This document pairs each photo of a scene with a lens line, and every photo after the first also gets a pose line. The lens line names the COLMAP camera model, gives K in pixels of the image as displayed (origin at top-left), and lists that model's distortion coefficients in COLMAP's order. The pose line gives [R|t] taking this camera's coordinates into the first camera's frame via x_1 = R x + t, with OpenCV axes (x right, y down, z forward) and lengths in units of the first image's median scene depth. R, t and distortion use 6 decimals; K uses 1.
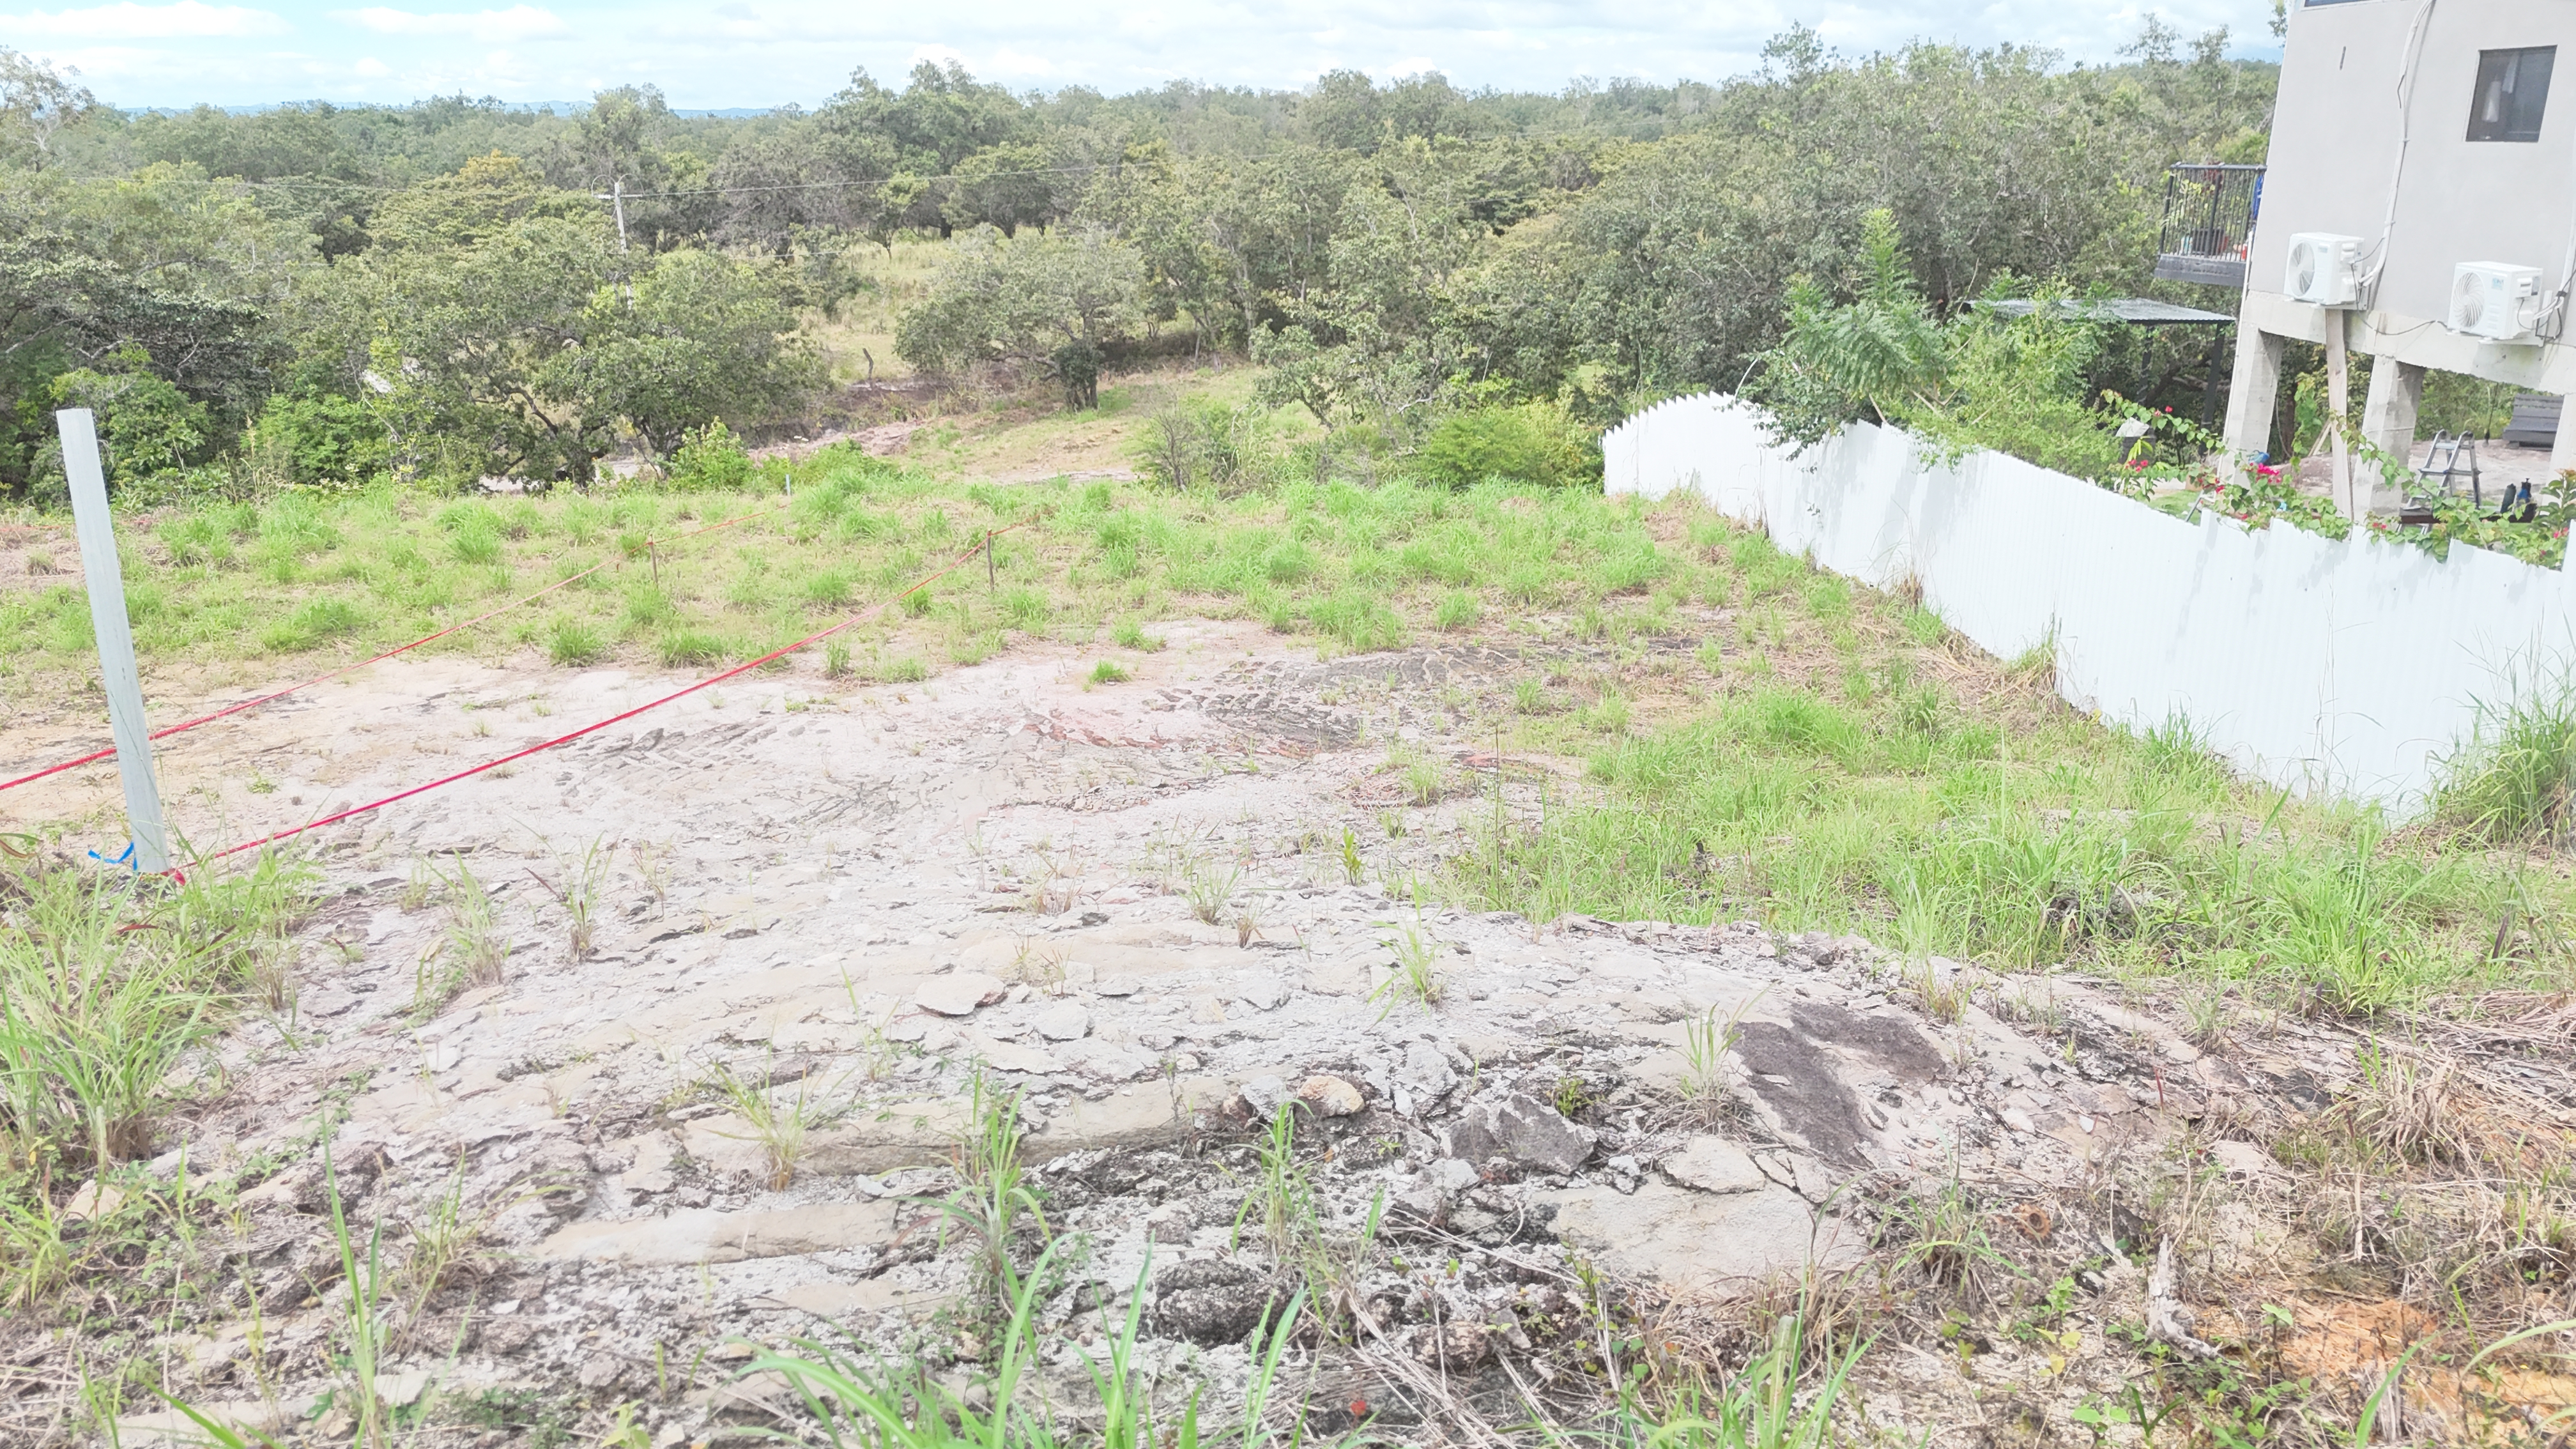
lens RADIAL K [[1873.9, 0, 1287.4], [0, 1873.9, 772.1], [0, 0, 1]] dist [0.062750, -0.085322]
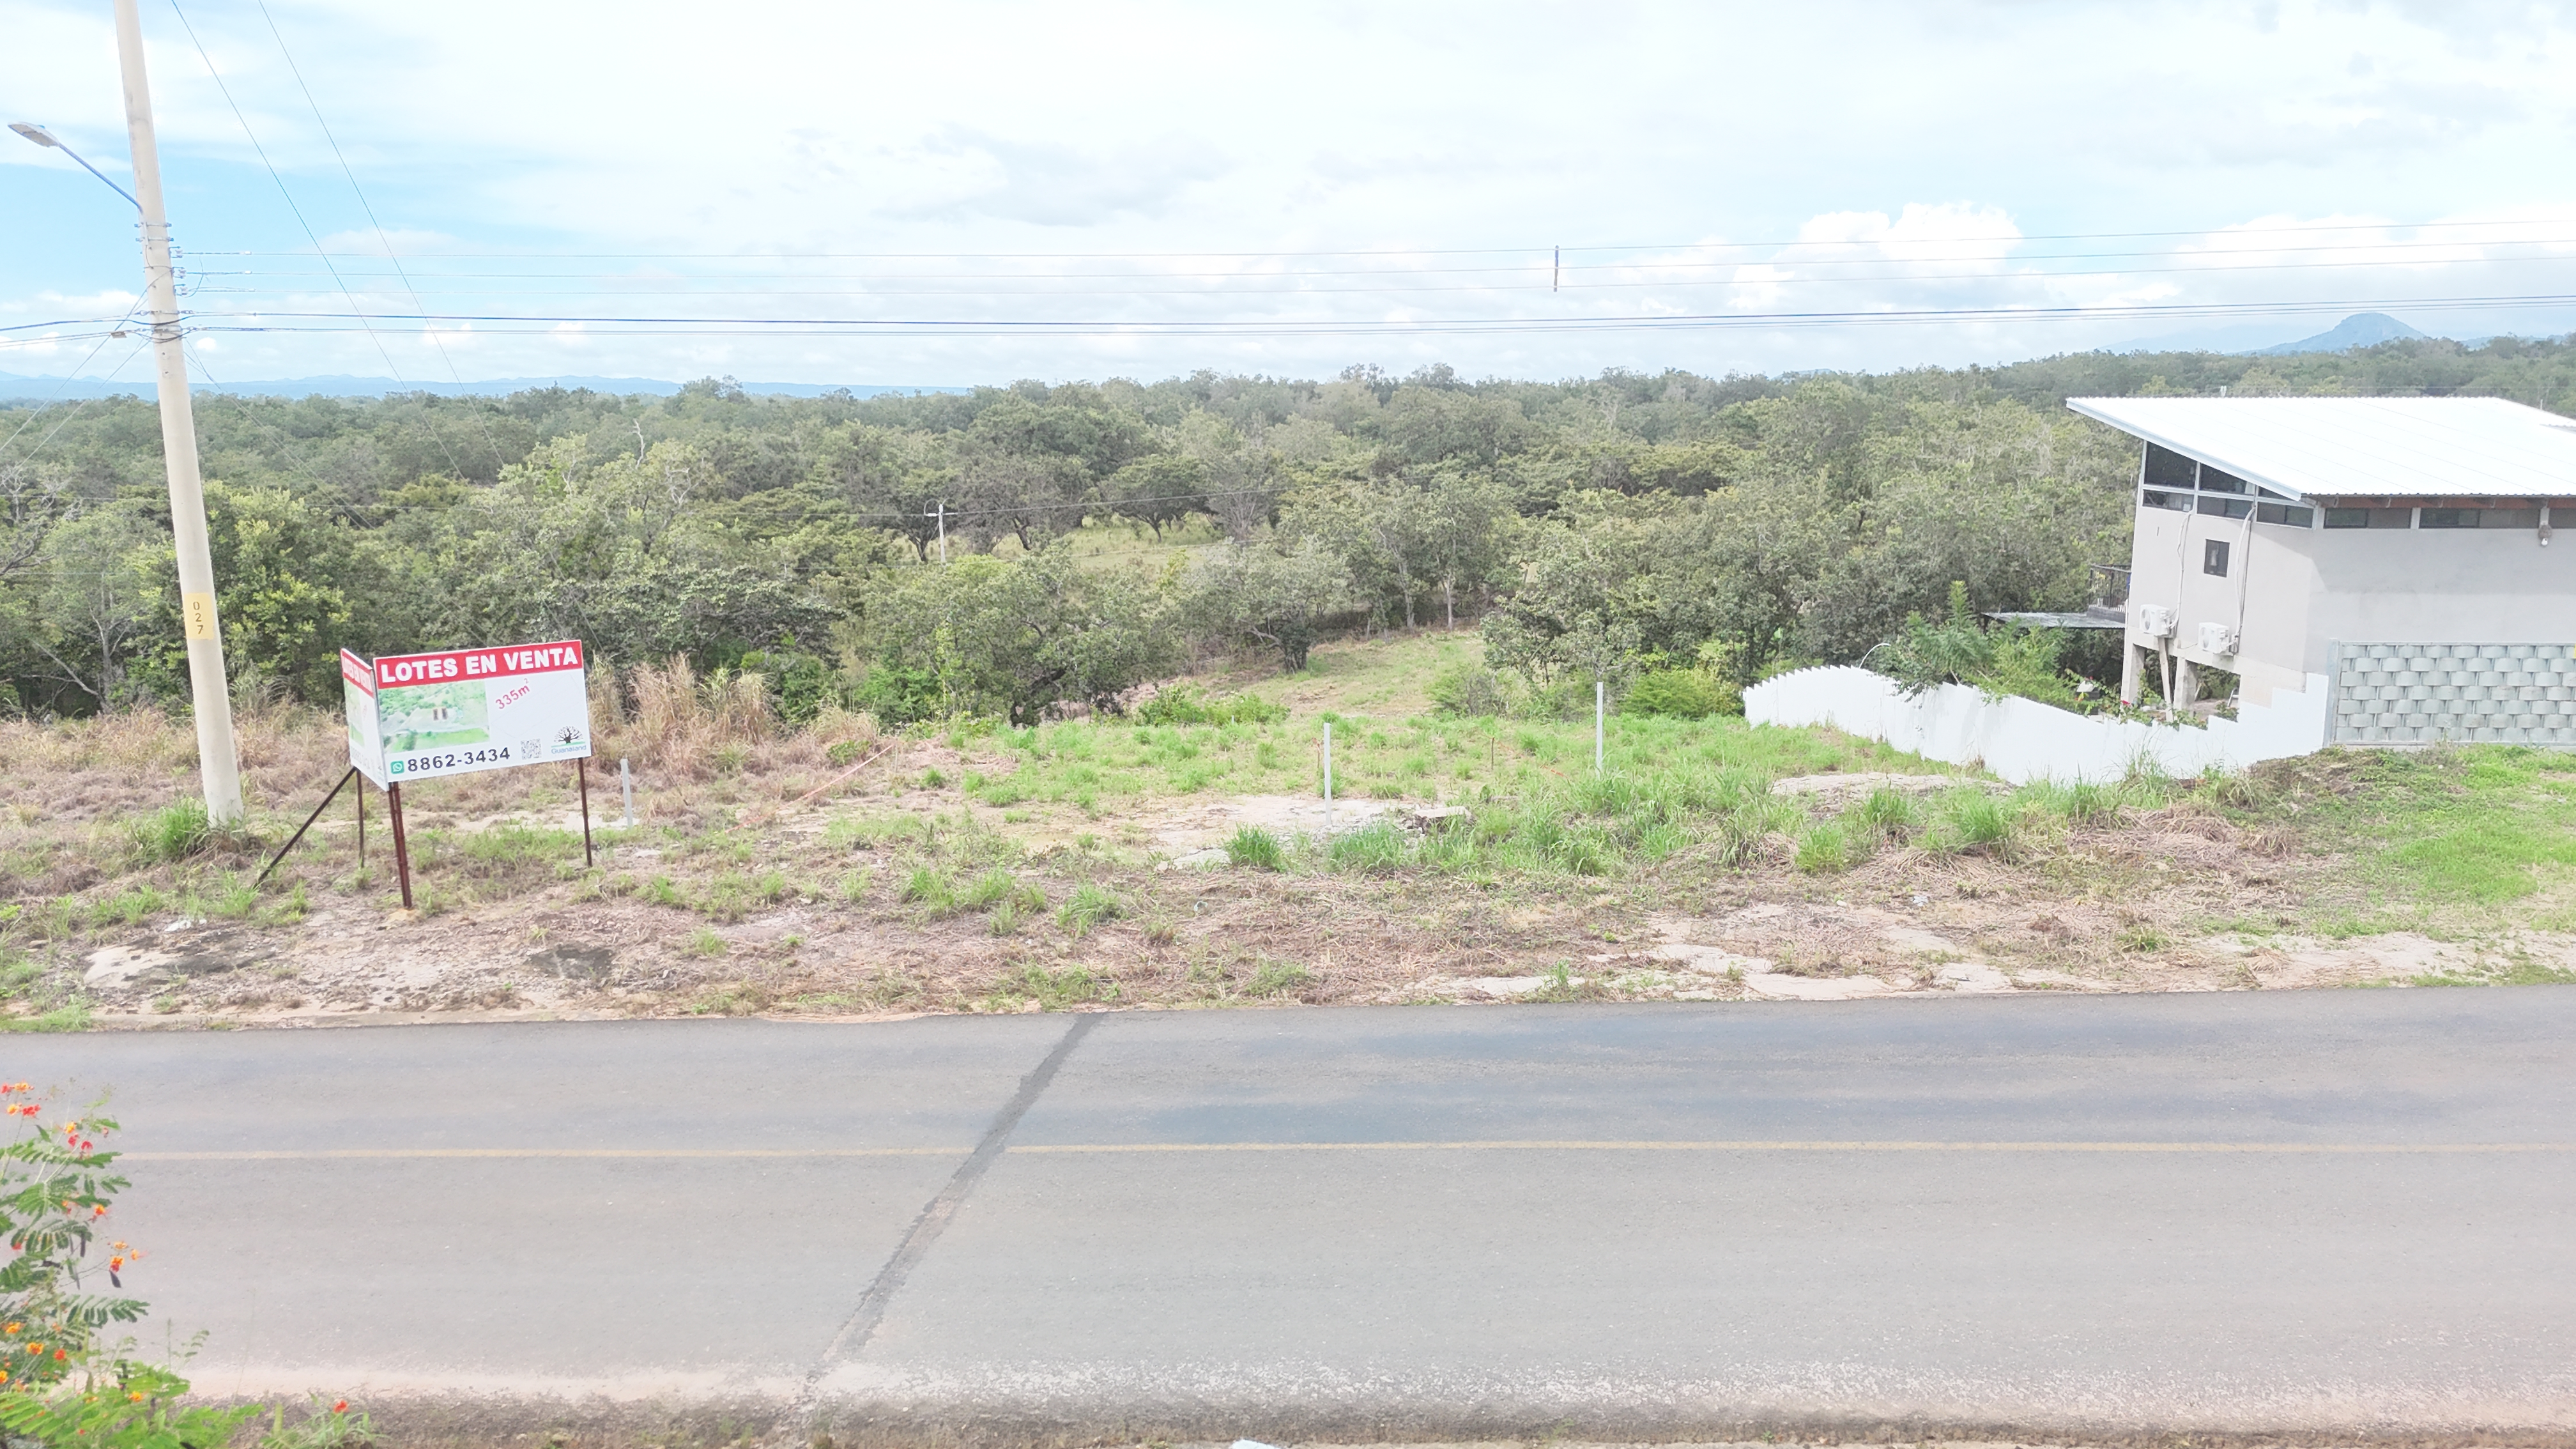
lens RADIAL K [[1873.9, 0, 1287.4], [0, 1873.9, 772.1], [0, 0, 1]] dist [0.062750, -0.085322]
pose [[0.999987, -0.000441, 0.005088, -0.190535], [0.001120, 0.990940, -0.134300, 0.082970], [-0.004982, 0.134304, 0.990928, -0.455234]]
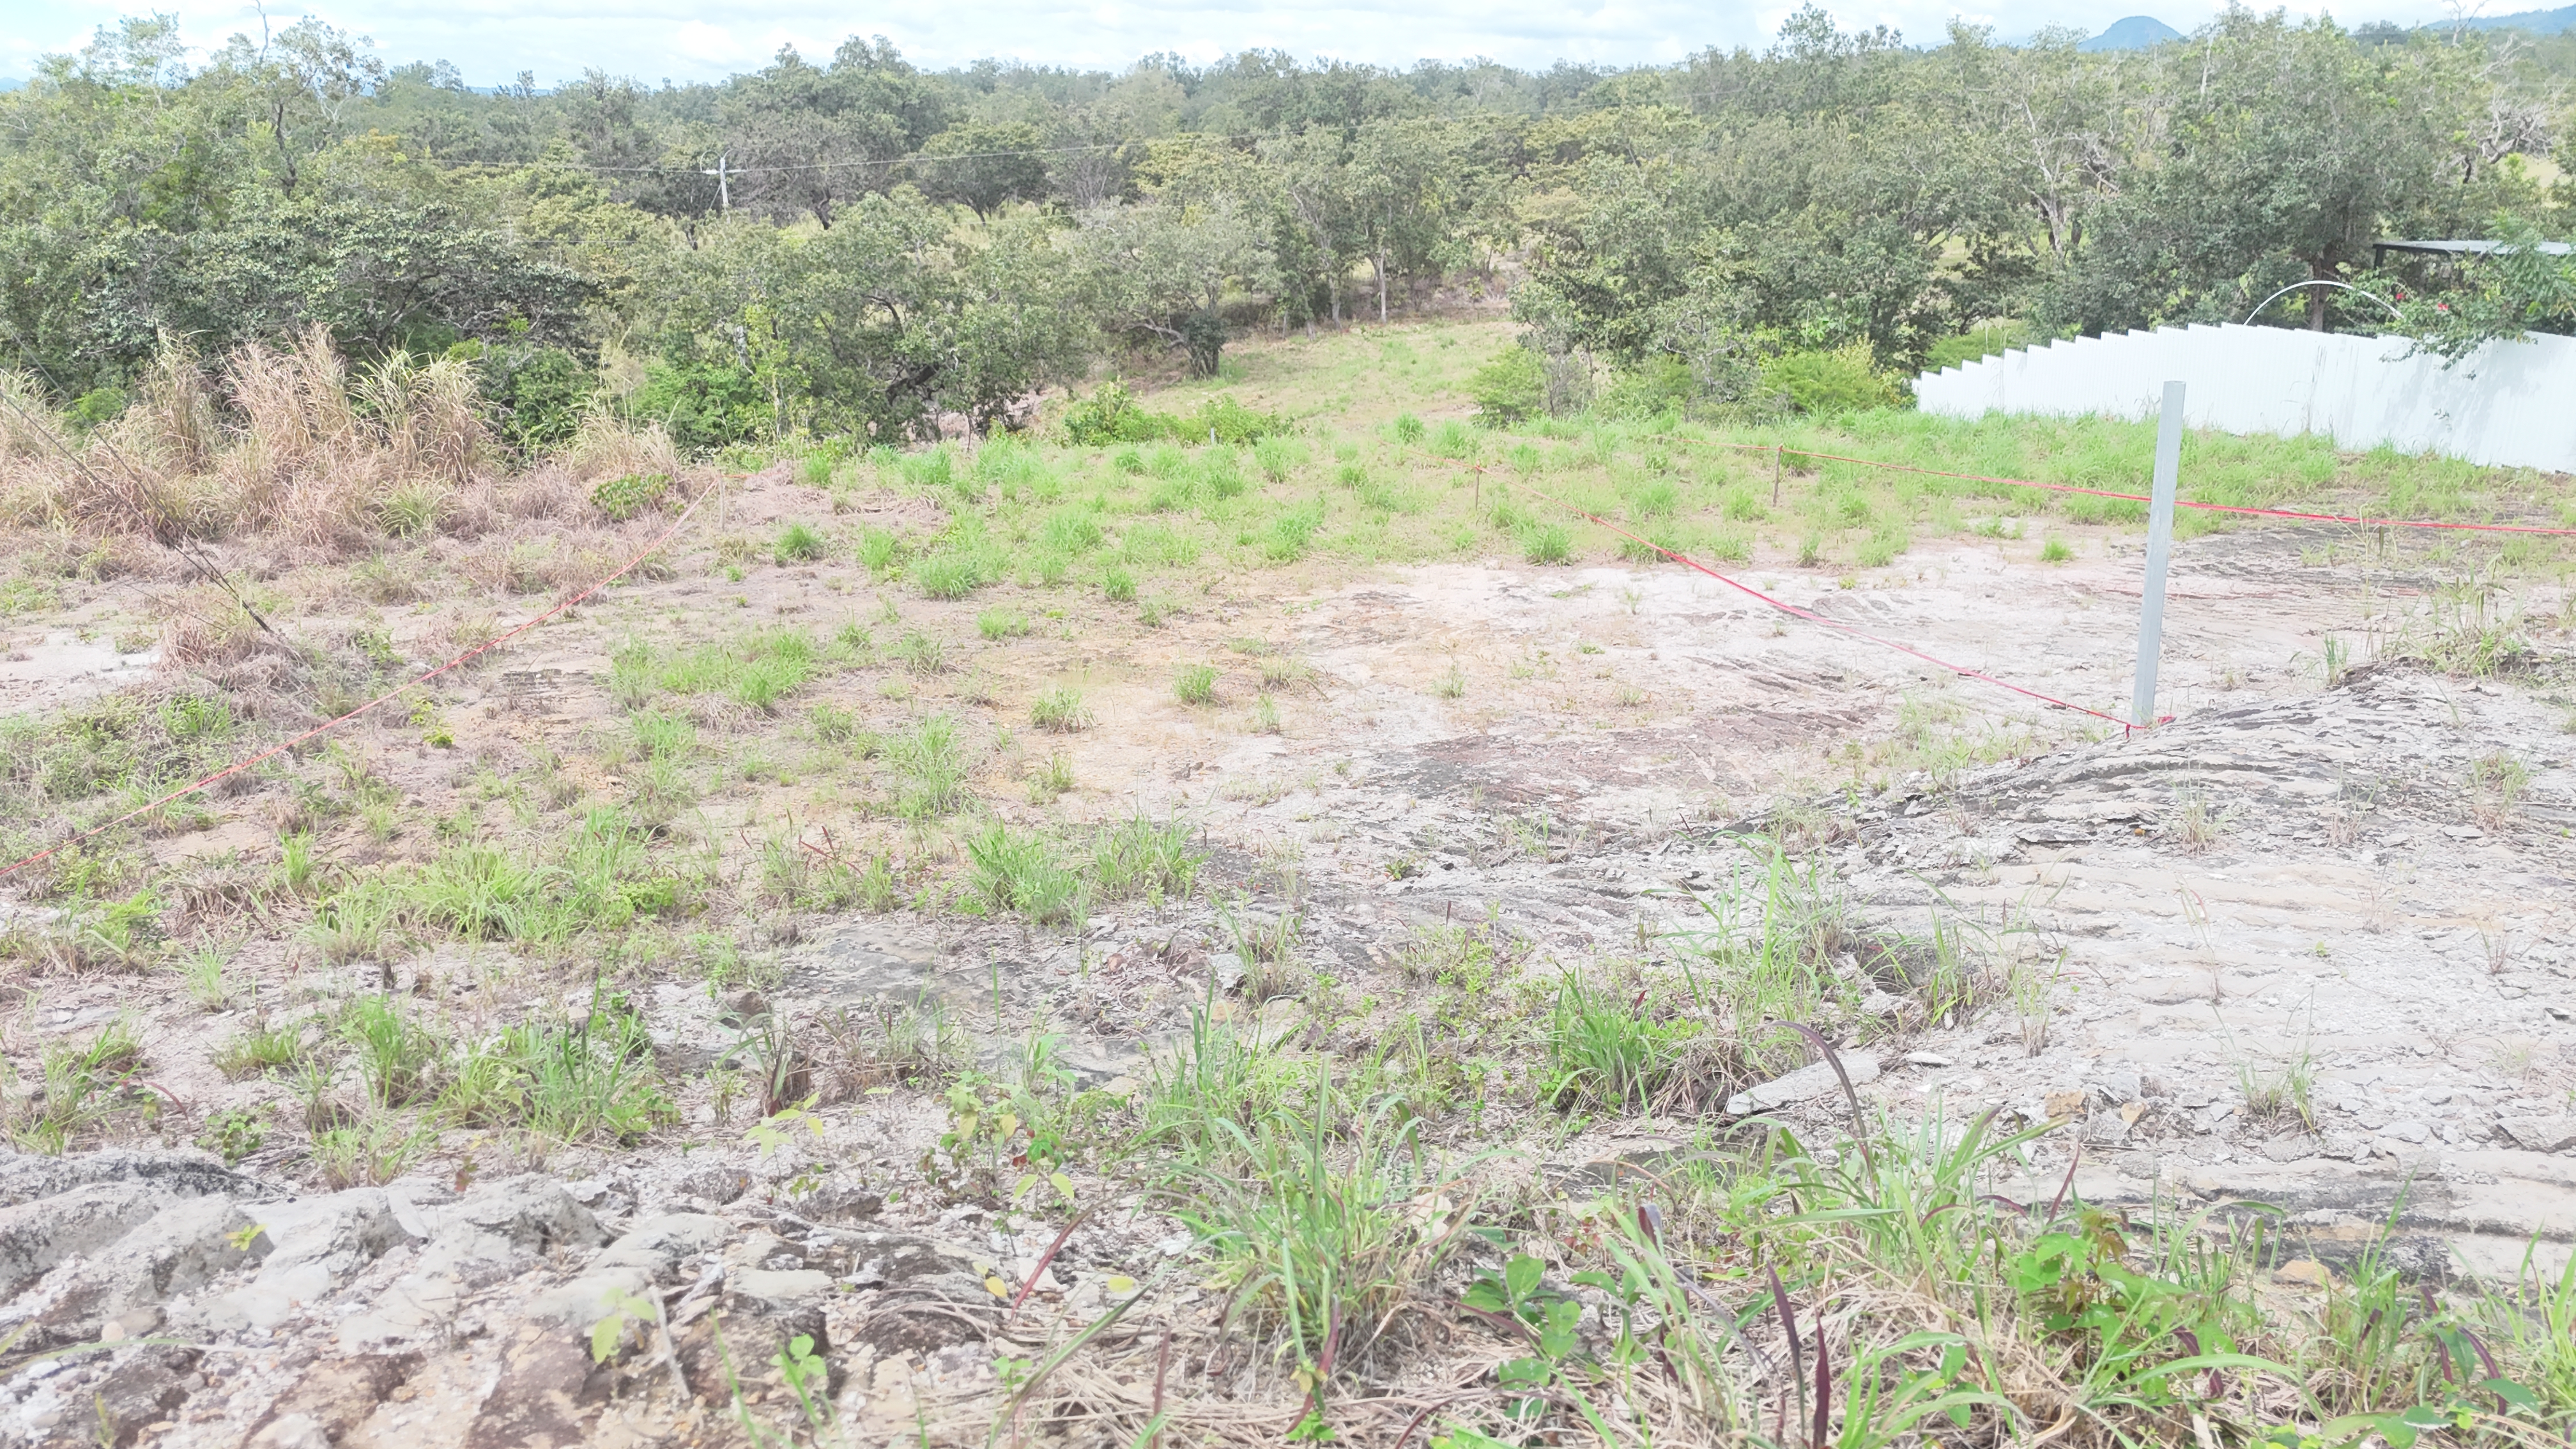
lens RADIAL K [[1873.9, 0, 1287.4], [0, 1873.9, 772.1], [0, 0, 1]] dist [0.062750, -0.085322]
pose [[0.993265, -0.038277, 0.109362, -0.289383], [0.037322, 0.999245, 0.010767, 0.021256], [-0.109691, -0.006613, 0.993944, -0.044398]]
